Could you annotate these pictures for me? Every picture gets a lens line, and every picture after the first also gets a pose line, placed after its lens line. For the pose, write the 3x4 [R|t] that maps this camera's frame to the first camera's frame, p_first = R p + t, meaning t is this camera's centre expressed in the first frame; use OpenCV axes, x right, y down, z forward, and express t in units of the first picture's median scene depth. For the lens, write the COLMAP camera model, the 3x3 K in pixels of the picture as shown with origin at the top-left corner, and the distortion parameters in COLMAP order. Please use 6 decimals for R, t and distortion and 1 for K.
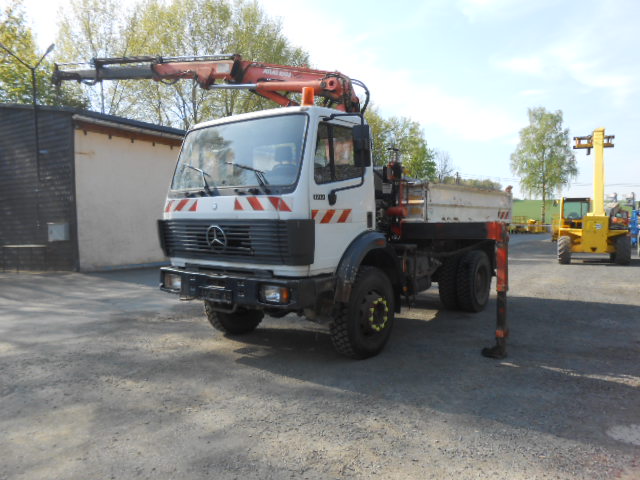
lens RADIAL K [[494.1, 0, 323.4], [0, 494.1, 241.2], [0, 0, 1]] dist [-0.024455, 0.010989]
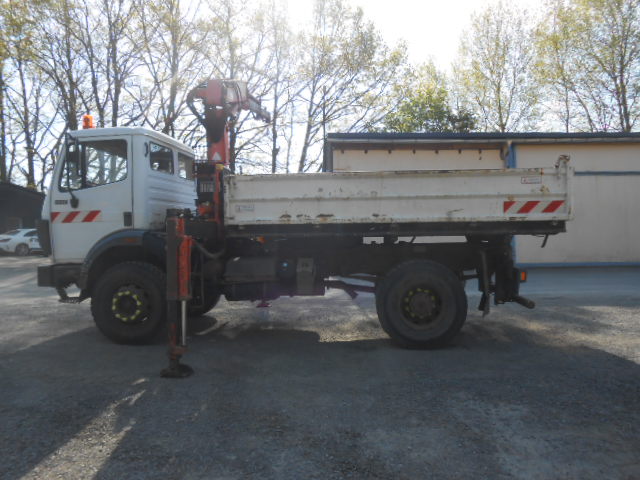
lens RADIAL K [[494.1, 0, 320.2], [0, 494.1, 238.1], [0, 0, 1]] dist [-0.024455, 0.010989]
pose [[0.542307, 0.017627, -0.839996, 1.275778], [-0.024261, 0.999692, 0.005315, -0.017166], [0.839830, 0.017497, 0.542567, 0.786177]]
